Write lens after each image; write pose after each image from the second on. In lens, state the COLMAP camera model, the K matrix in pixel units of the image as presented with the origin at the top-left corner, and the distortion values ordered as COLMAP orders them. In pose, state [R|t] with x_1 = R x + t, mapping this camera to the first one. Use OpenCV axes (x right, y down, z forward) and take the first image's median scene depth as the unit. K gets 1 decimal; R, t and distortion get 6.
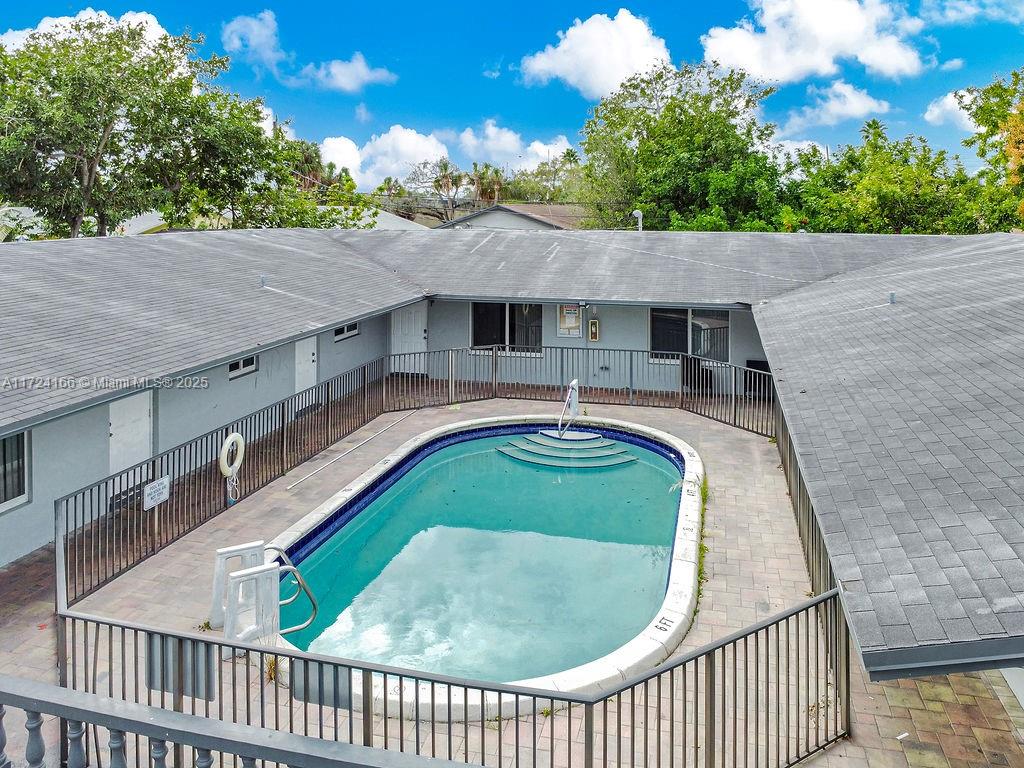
lens RADIAL K [[807.1, 0, 493.5], [0, 807.1, 204.3], [0, 0, 1]] dist [-0.024548, 0.000984]
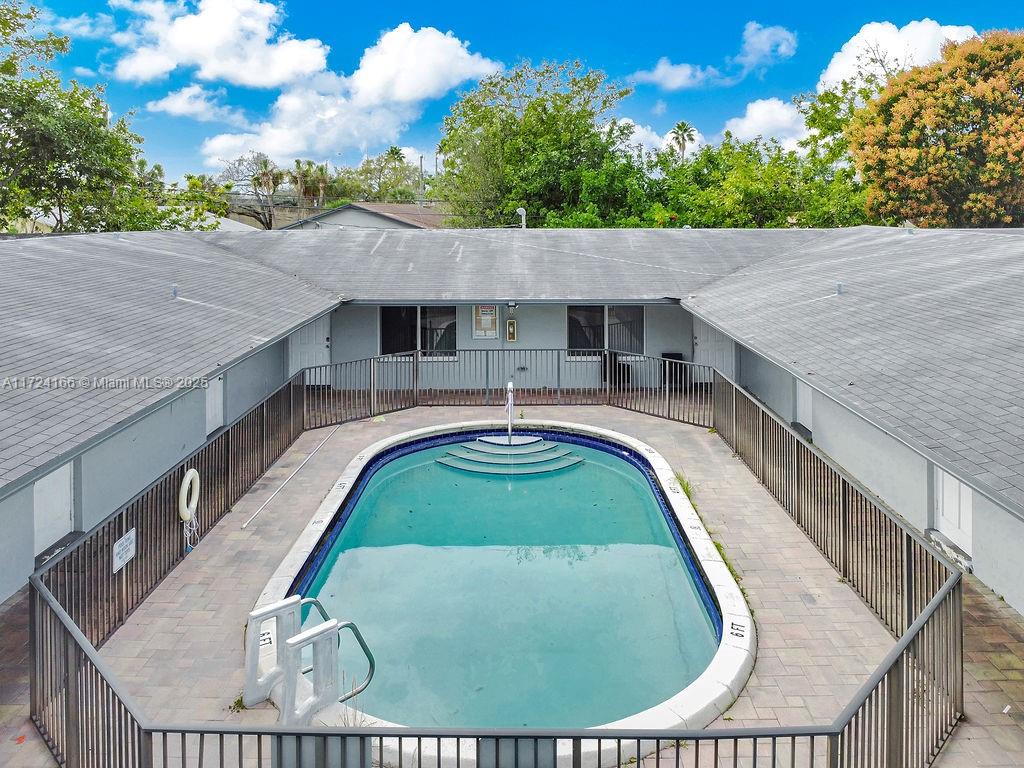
lens RADIAL K [[807.1, 0, 493.5], [0, 807.1, 204.3], [0, 0, 1]] dist [-0.024548, 0.000984]
pose [[0.969927, -0.006165, 0.243319, -0.133307], [0.005676, 0.999980, 0.002710, -0.000128], [-0.243331, -0.001248, 0.969942, 0.053547]]
